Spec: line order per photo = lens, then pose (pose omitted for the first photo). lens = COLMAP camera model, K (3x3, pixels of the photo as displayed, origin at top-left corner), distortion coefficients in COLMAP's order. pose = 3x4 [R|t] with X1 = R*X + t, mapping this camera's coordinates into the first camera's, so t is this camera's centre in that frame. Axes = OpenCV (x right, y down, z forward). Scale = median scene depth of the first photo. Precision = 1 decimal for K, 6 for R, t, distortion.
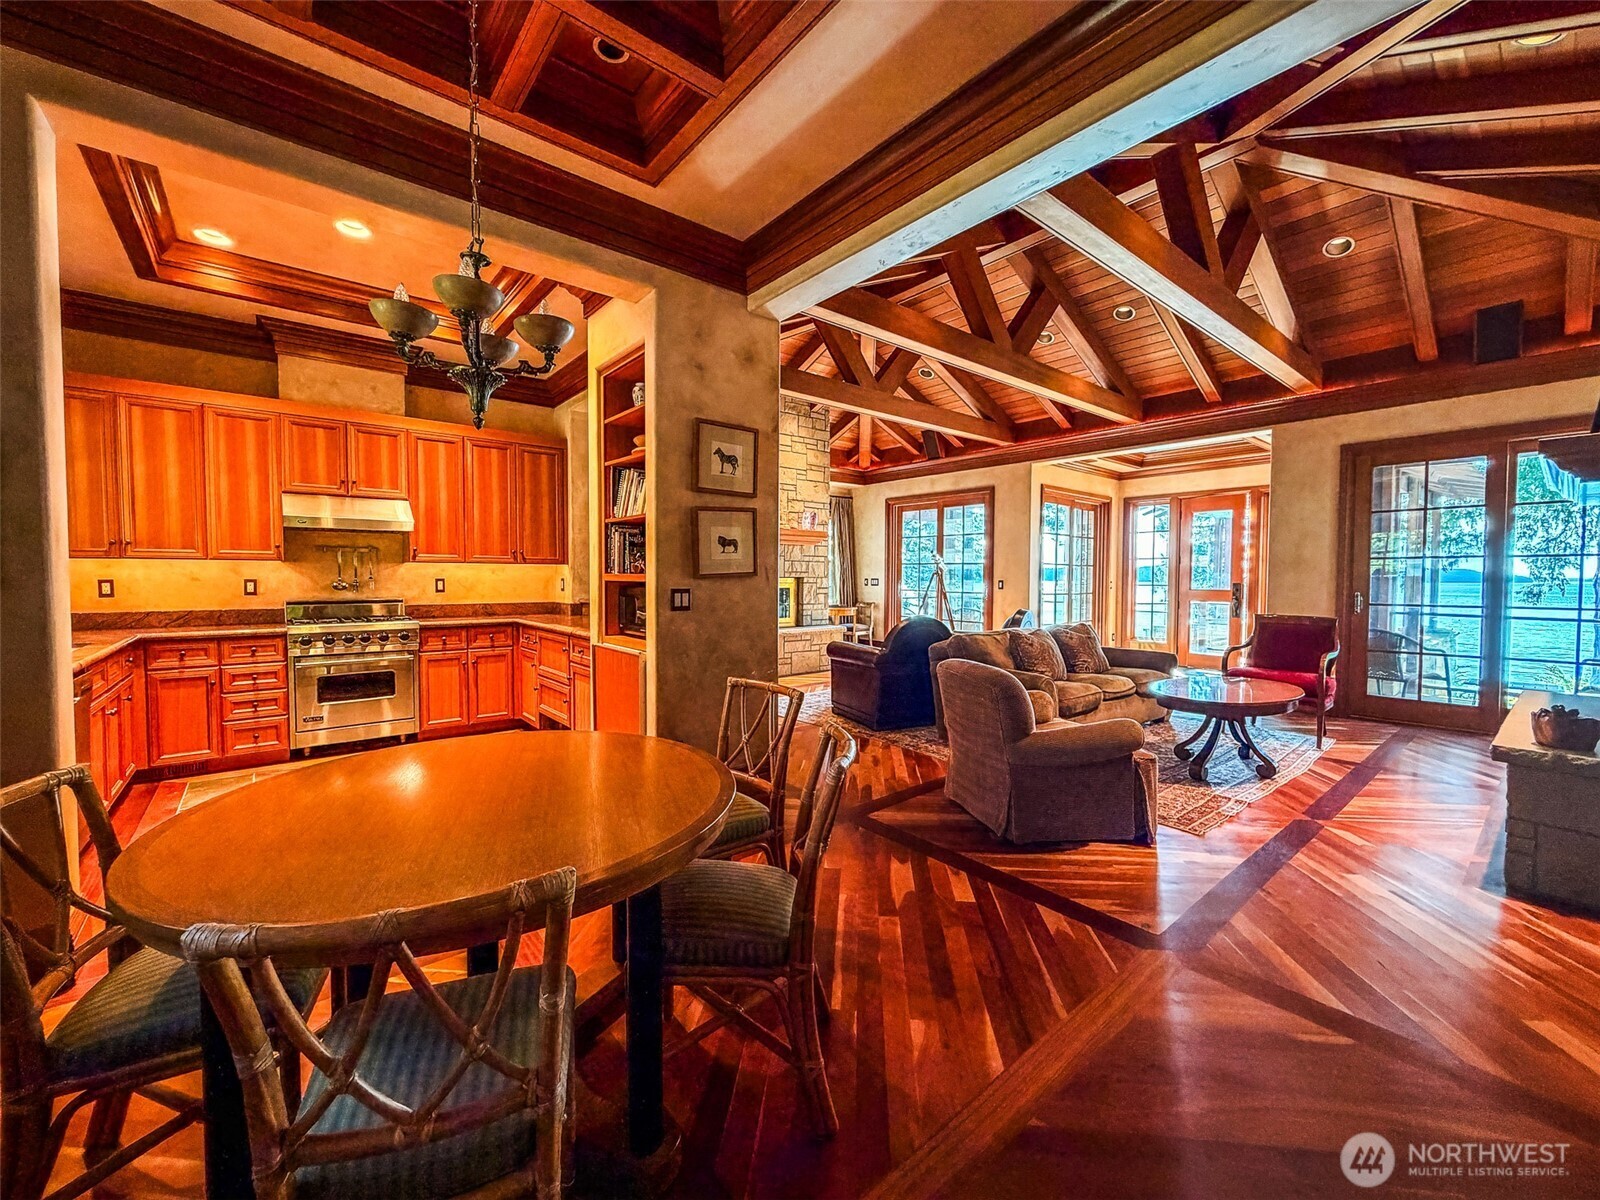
lens RADIAL K [[639.9, 0, 795.2], [0, 639.9, 599.7], [0, 0, 1]] dist [0.002052, -0.000364]
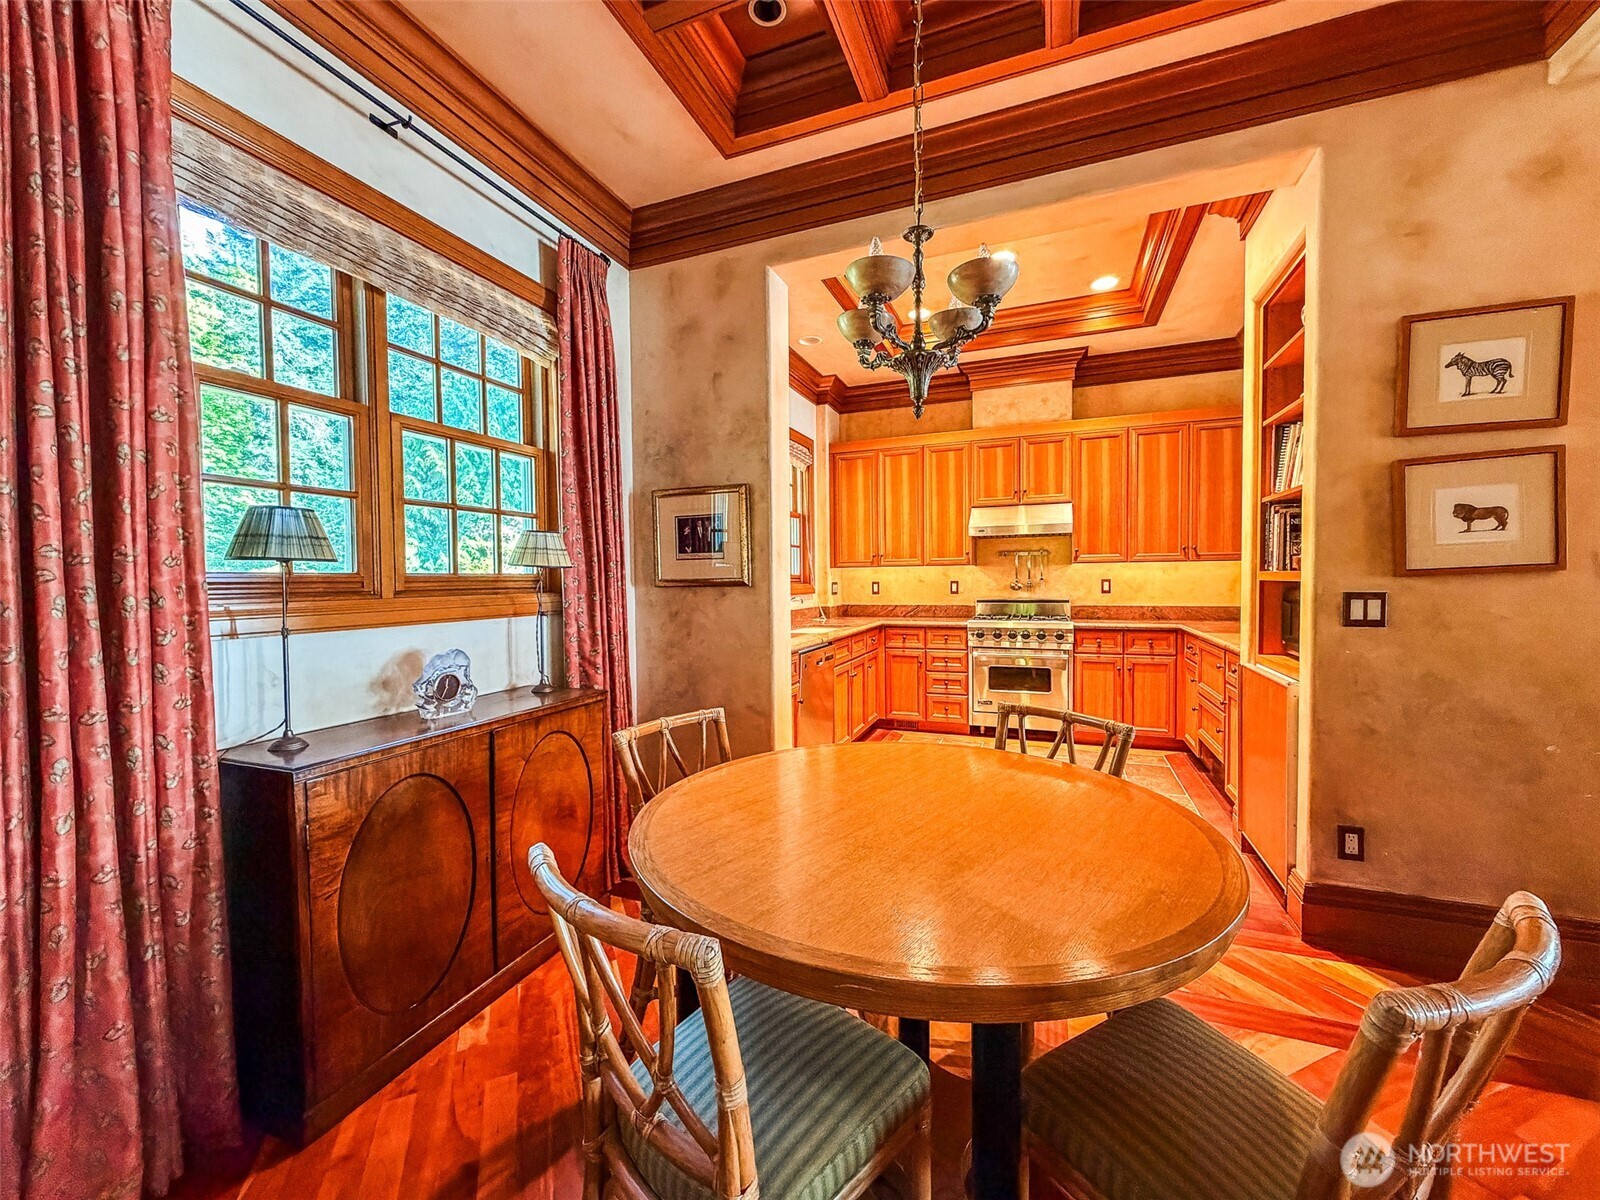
lens RADIAL K [[639.9, 0, 795.6], [0, 639.9, 598.7], [0, 0, 1]] dist [0.002052, -0.000364]
pose [[0.482491, 0.019261, -0.875689, 0.086899], [-0.021046, 0.999724, 0.010393, -0.004352], [0.875648, 0.013415, 0.482764, 0.148517]]
